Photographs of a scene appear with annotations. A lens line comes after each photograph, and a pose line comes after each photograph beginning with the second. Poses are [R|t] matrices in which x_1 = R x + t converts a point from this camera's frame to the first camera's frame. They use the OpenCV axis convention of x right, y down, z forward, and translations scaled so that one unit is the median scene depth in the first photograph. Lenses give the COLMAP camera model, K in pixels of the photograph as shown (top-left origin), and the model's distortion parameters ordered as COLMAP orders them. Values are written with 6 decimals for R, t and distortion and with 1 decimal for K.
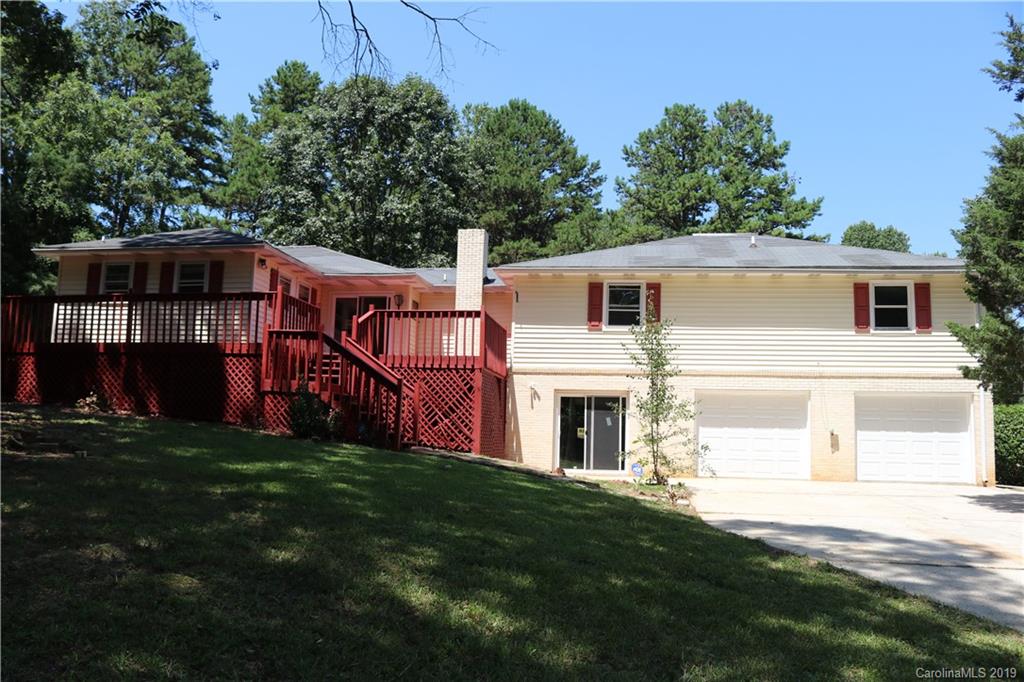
lens RADIAL K [[875.4, 0, 509.5], [0, 875.4, 356.2], [0, 0, 1]] dist [-0.134119, 0.081633]
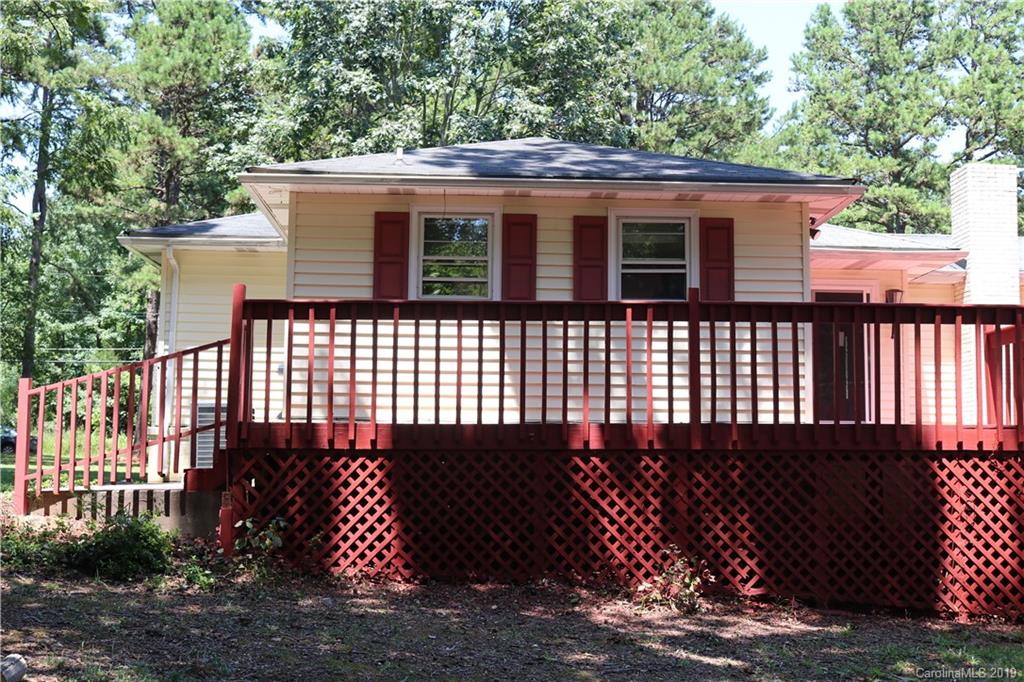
lens RADIAL K [[1278.7, 0, 511.6], [0, 1278.7, 340.6], [0, 0, 1]] dist [-0.061719, 0.000000]
pose [[0.973227, 0.000321, 0.229844, -0.309905], [-0.001351, 0.999990, 0.004324, -0.026591], [-0.229840, -0.004519, 0.973218, 0.200141]]
